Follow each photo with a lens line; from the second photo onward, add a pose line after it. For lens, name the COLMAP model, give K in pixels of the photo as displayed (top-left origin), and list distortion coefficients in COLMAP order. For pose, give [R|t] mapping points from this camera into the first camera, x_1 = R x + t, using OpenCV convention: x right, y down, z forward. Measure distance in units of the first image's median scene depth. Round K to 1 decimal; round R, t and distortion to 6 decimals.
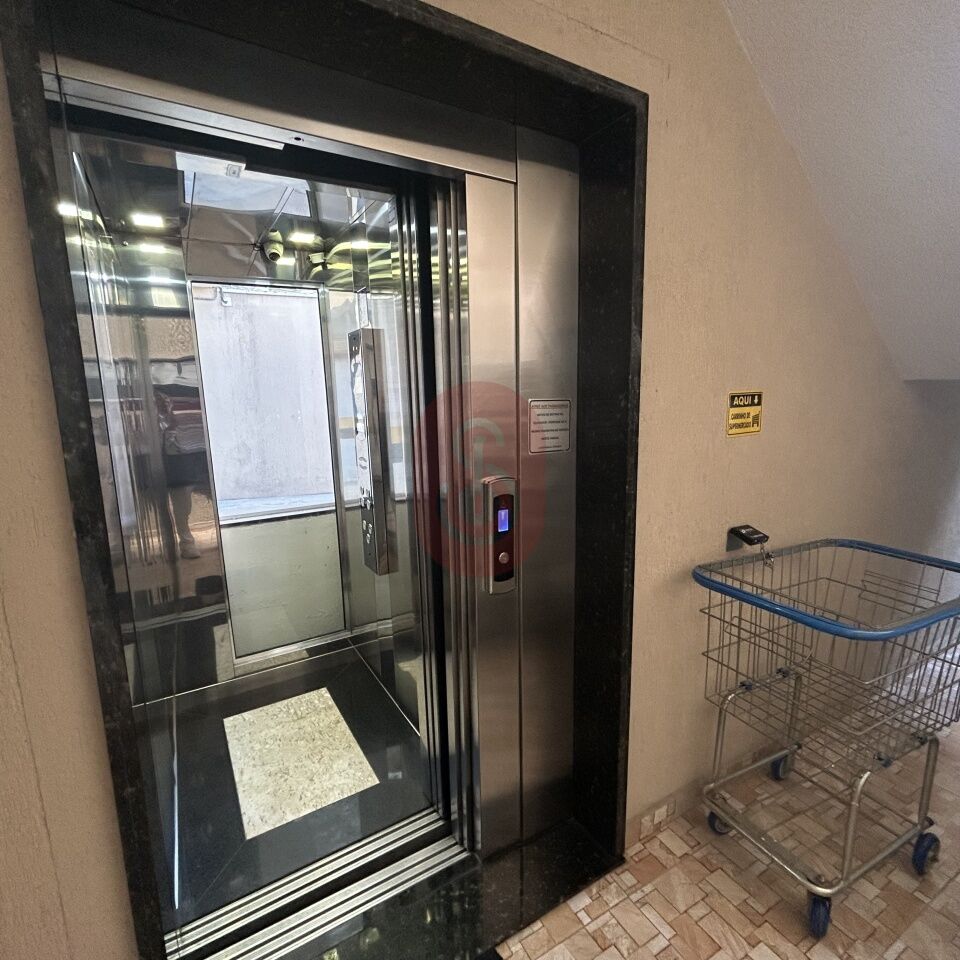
lens RADIAL K [[515.8, 0, 482.1], [0, 515.8, 483.4], [0, 0, 1]] dist [0.002354, 0.000753]
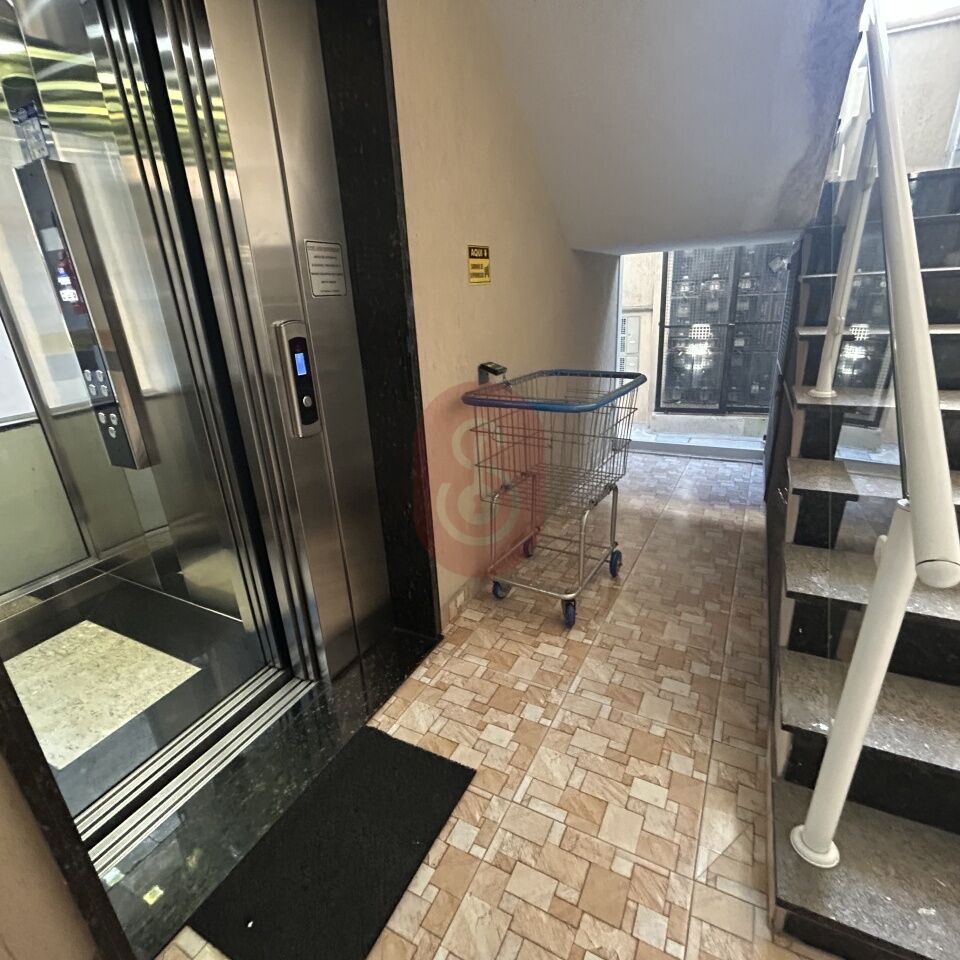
lens RADIAL K [[516.8, 0, 480.2], [0, 516.8, 481.7], [0, 0, 1]] dist [-0.002144, -0.000356]
pose [[0.850140, -0.201953, 0.486289, -0.178884], [0.121322, 0.973804, 0.192317, 0.128443], [-0.512389, -0.104498, 0.852372, -0.076607]]
